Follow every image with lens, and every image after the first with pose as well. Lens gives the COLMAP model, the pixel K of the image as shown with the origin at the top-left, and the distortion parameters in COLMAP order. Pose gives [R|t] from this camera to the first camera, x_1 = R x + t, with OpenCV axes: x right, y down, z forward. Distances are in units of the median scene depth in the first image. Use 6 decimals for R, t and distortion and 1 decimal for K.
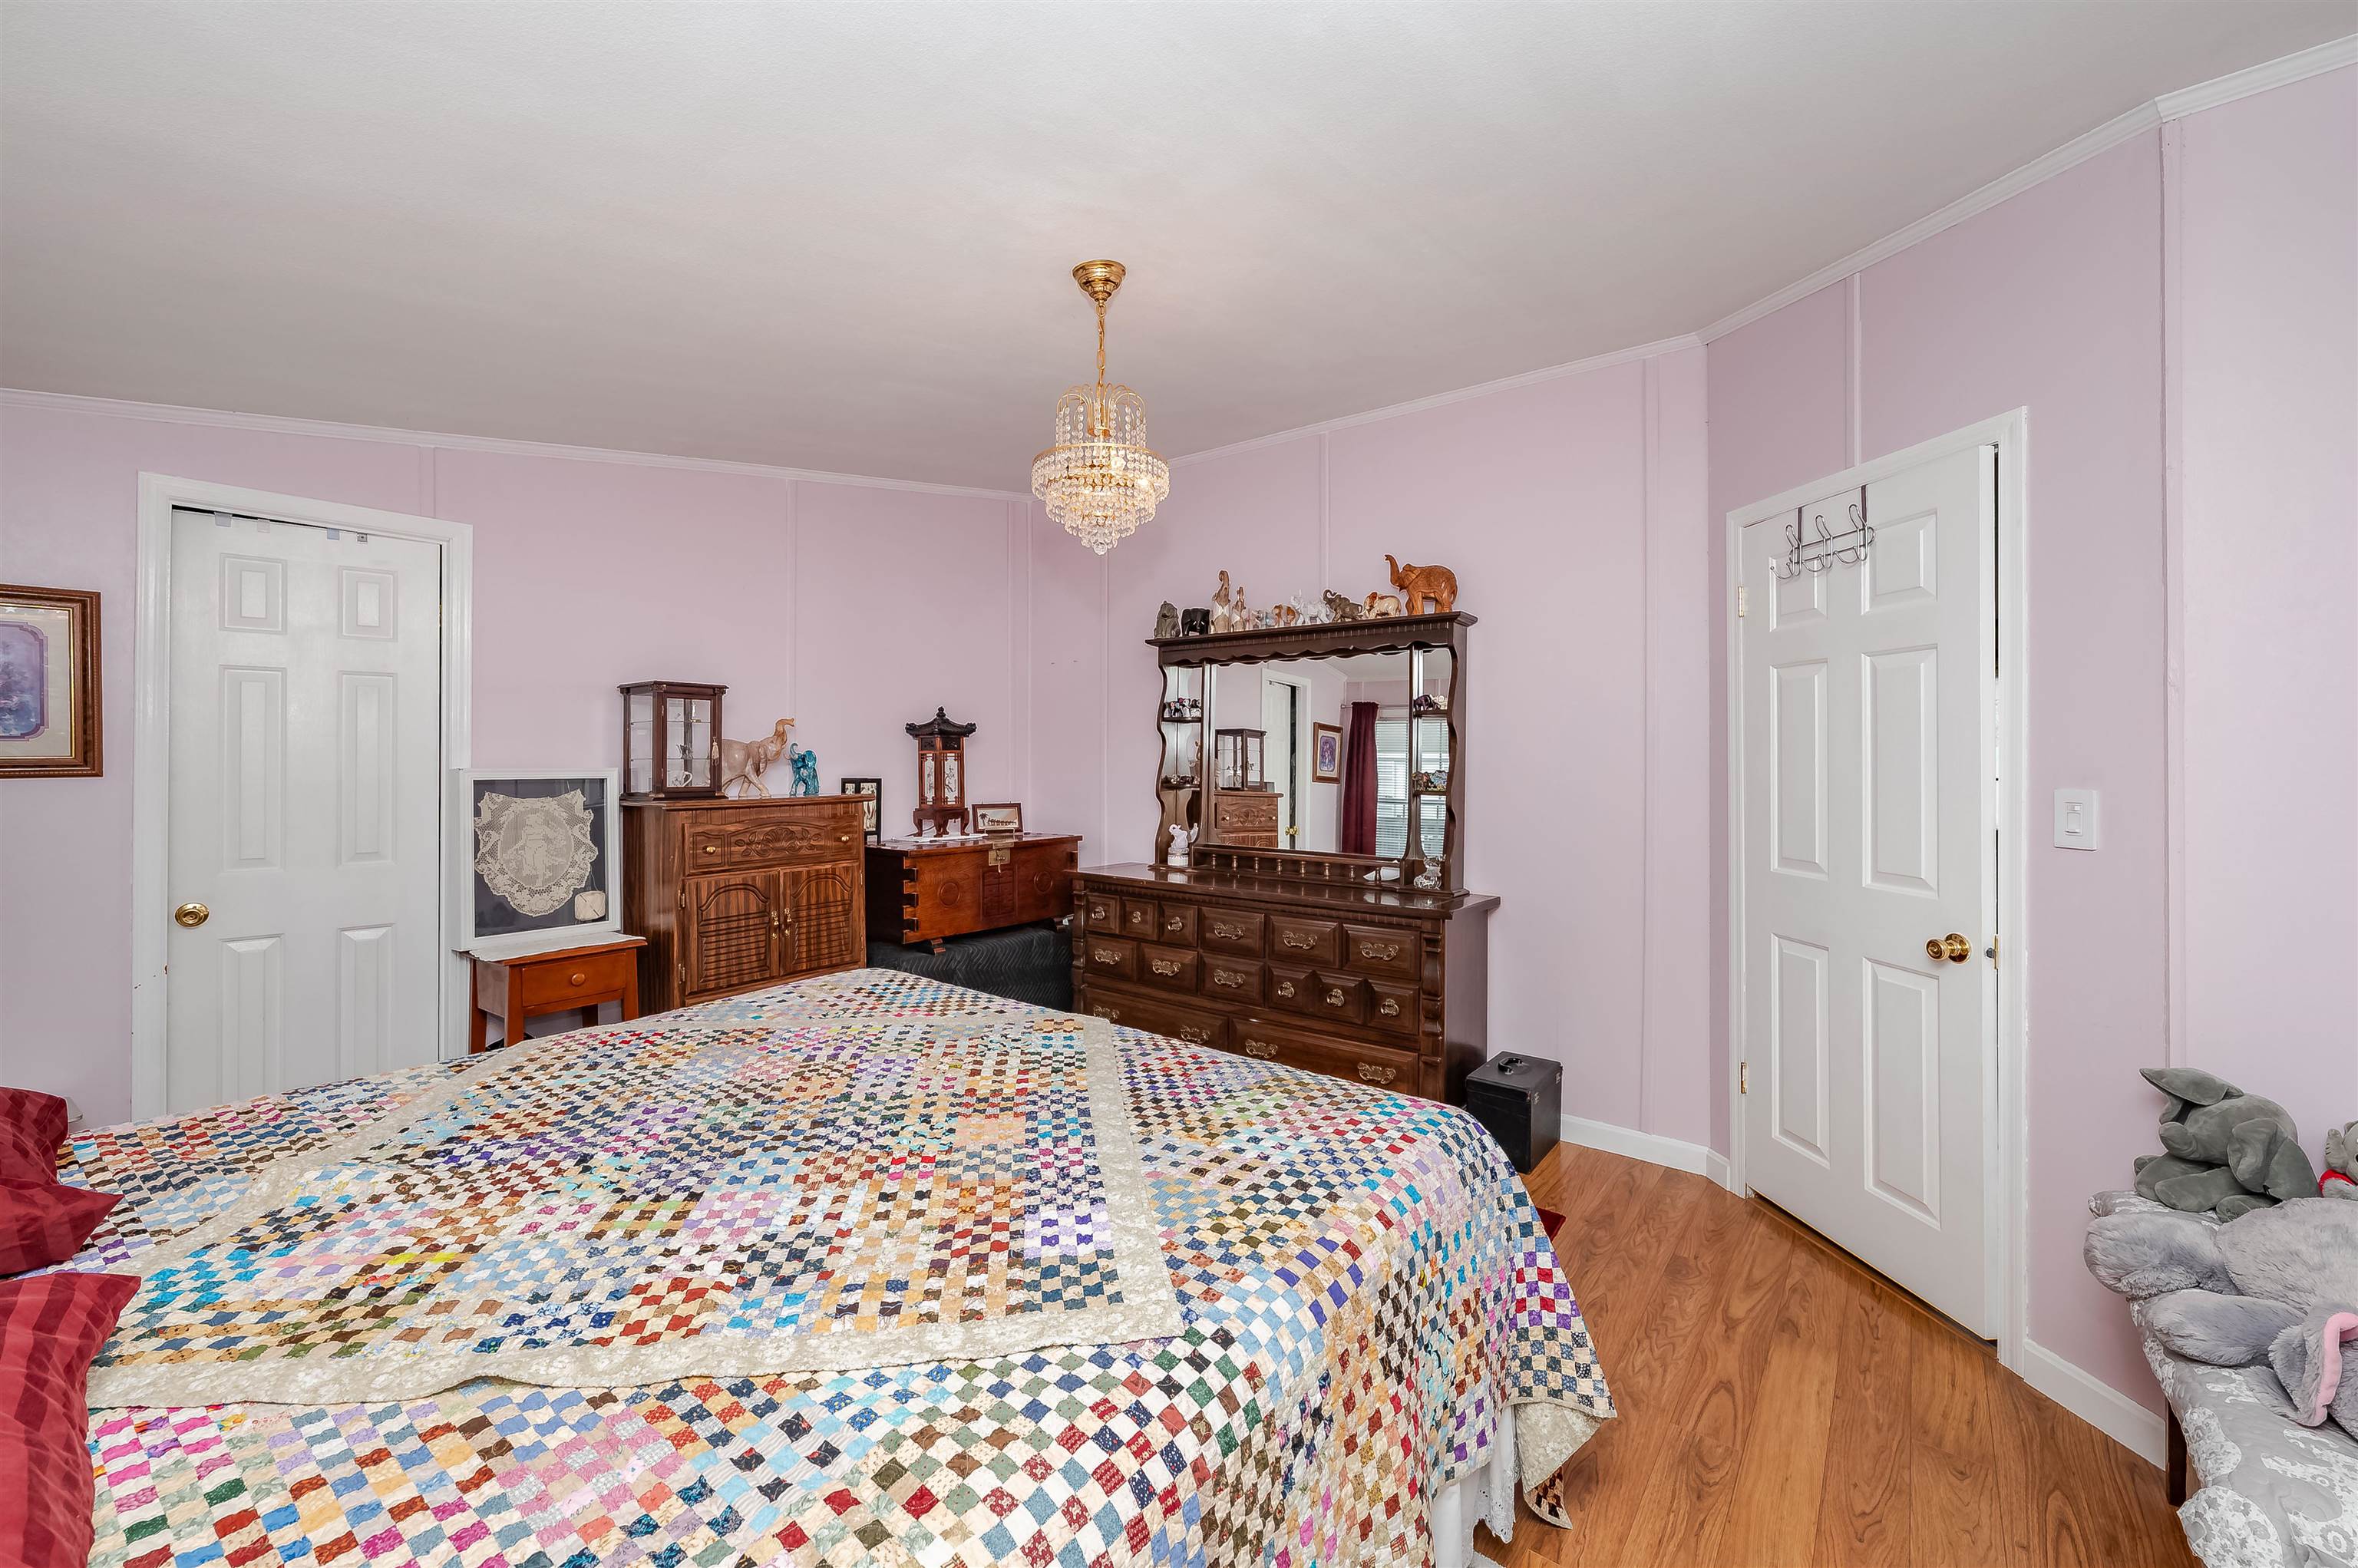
lens RADIAL K [[943.3, 0, 1166.9], [0, 943.3, 754.4], [0, 0, 1]] dist [0.000166, 0.000021]
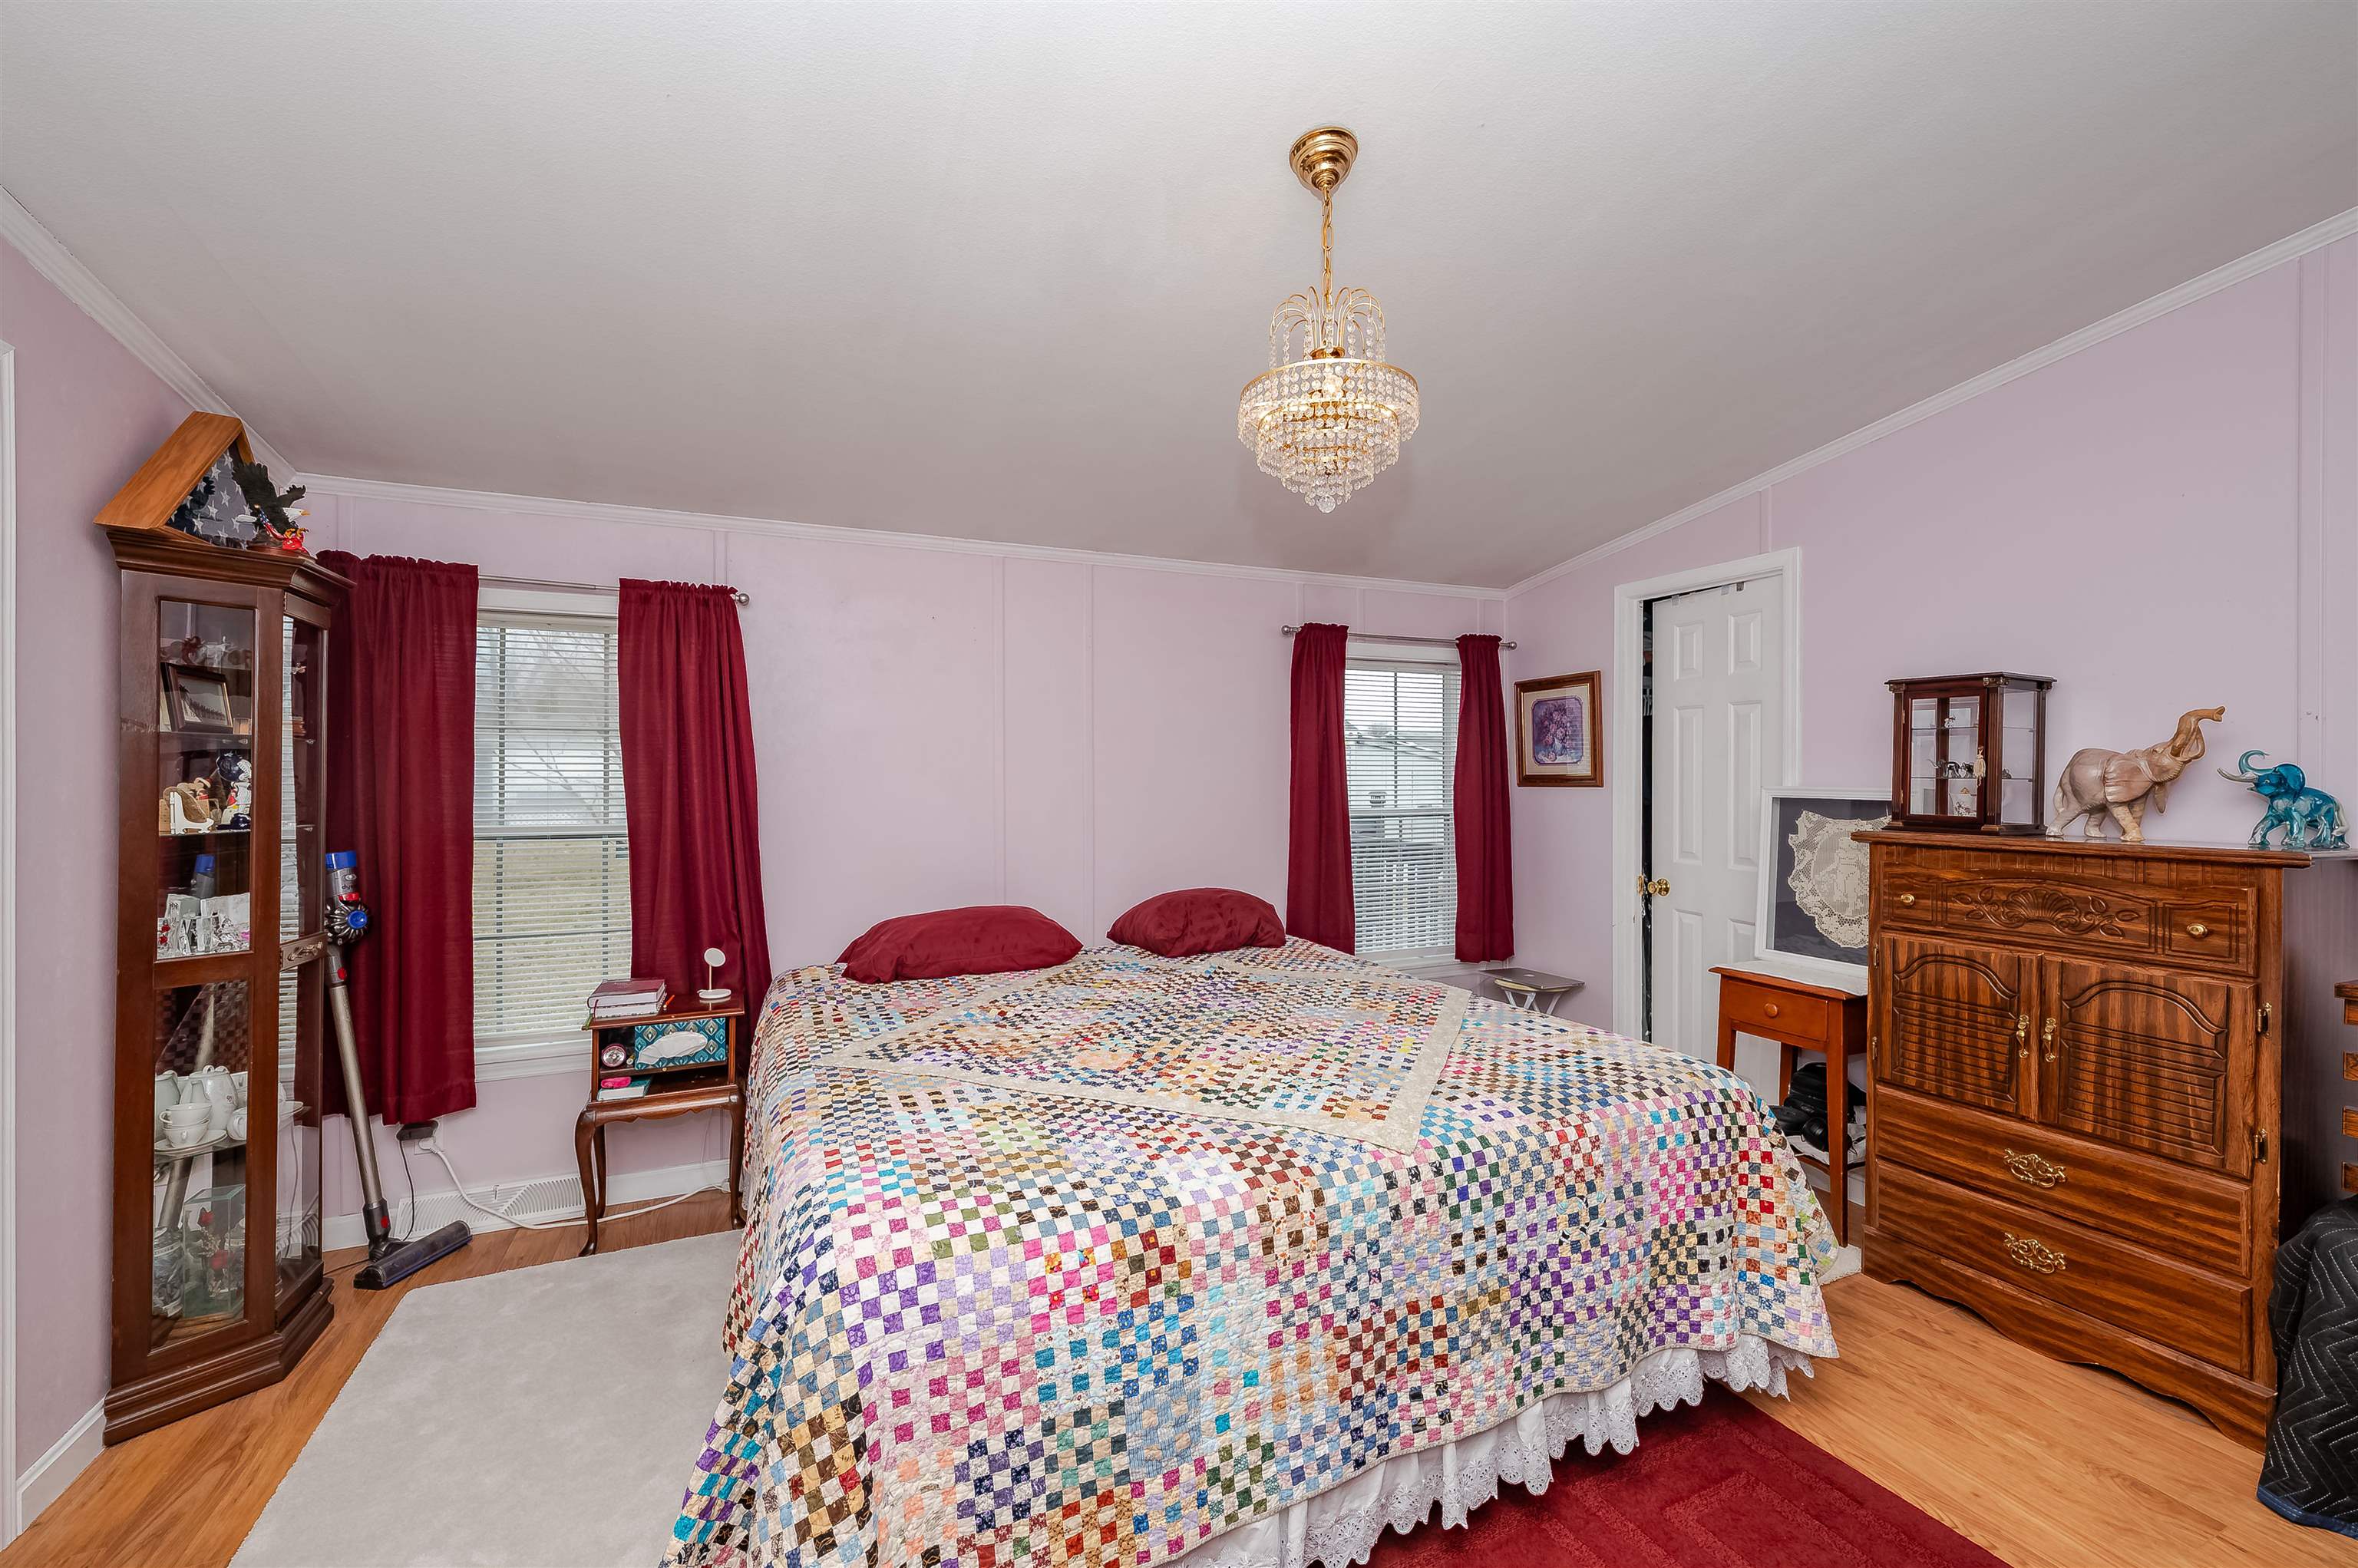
lens RADIAL K [[927.7, 0, 1162.8], [0, 927.7, 770.4], [0, 0, 1]] dist [-0.000358, -0.000019]
pose [[-0.474210, -0.005377, -0.880395, 0.735744], [-0.000344, 0.999982, -0.005922, 0.005748], [0.880412, -0.002506, -0.474204, 1.373608]]
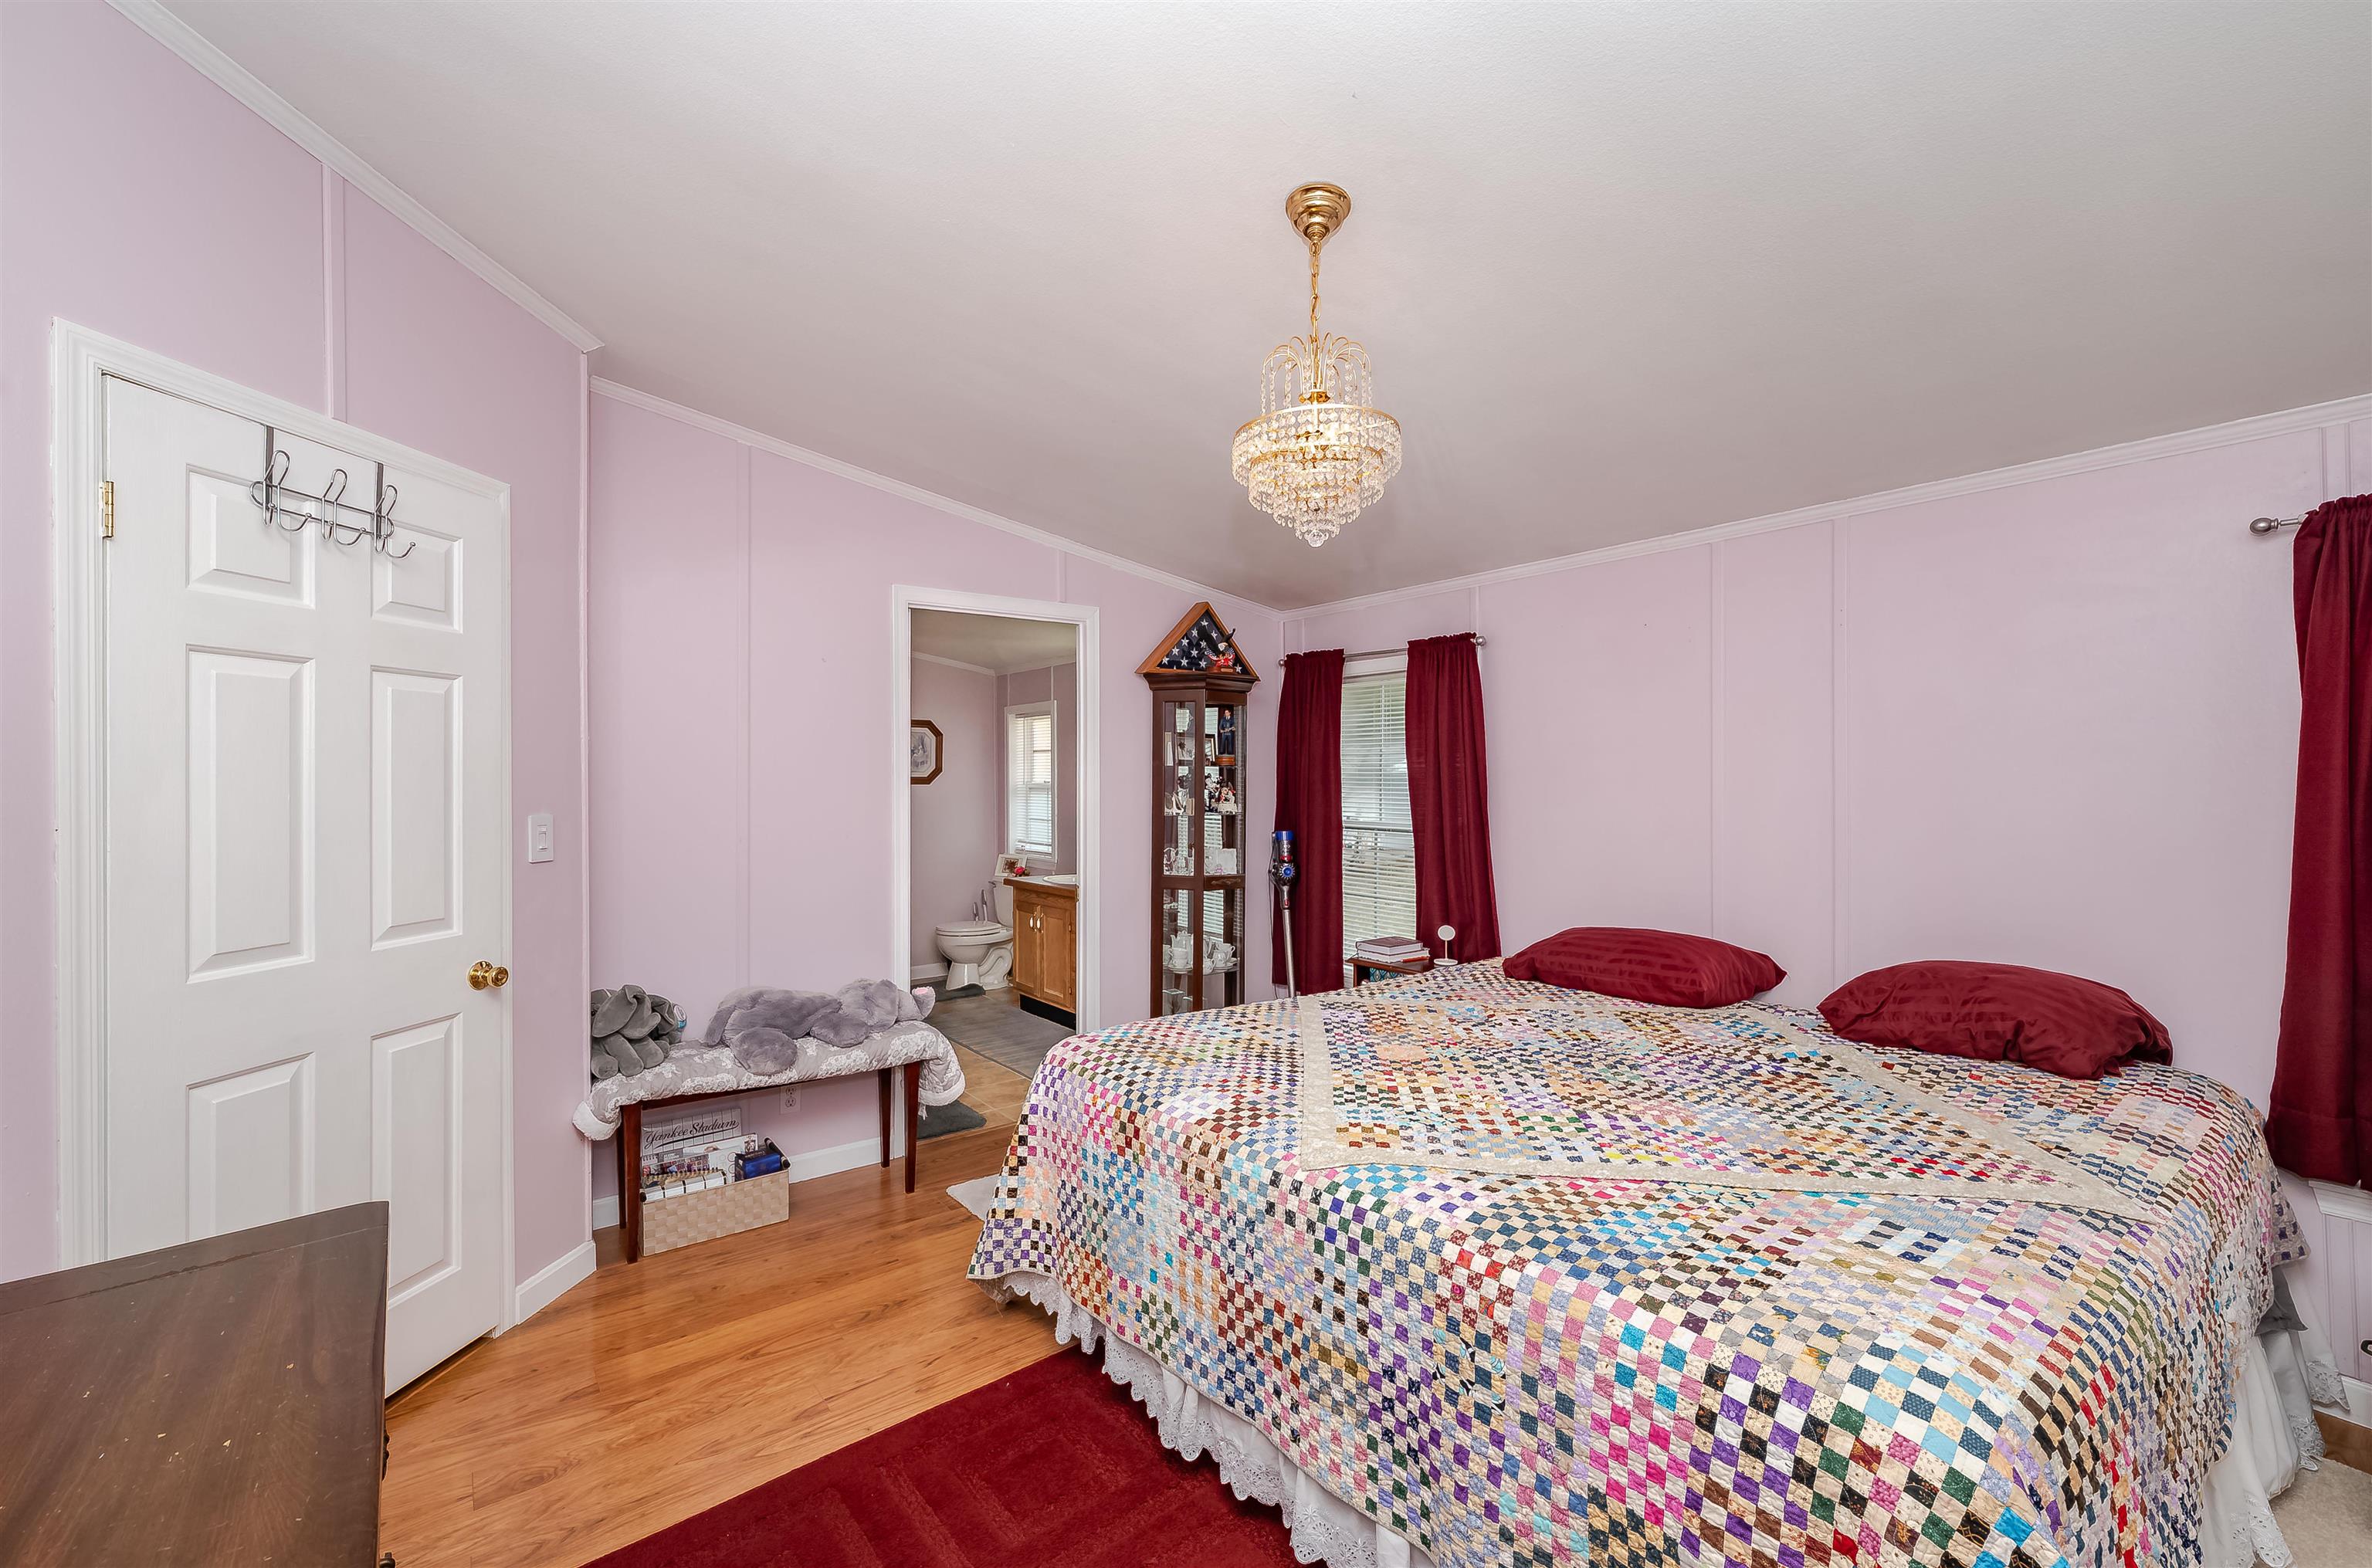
lens RADIAL K [[962.1, 0, 1188.8], [0, 962.1, 770.9], [0, 0, 1]] dist [-0.001819, 0.000031]
pose [[-0.972454, 0.000738, 0.233096, -0.174428], [-0.001310, 0.999962, -0.008629, -0.010783], [-0.233093, -0.008697, -0.972416, 2.031265]]
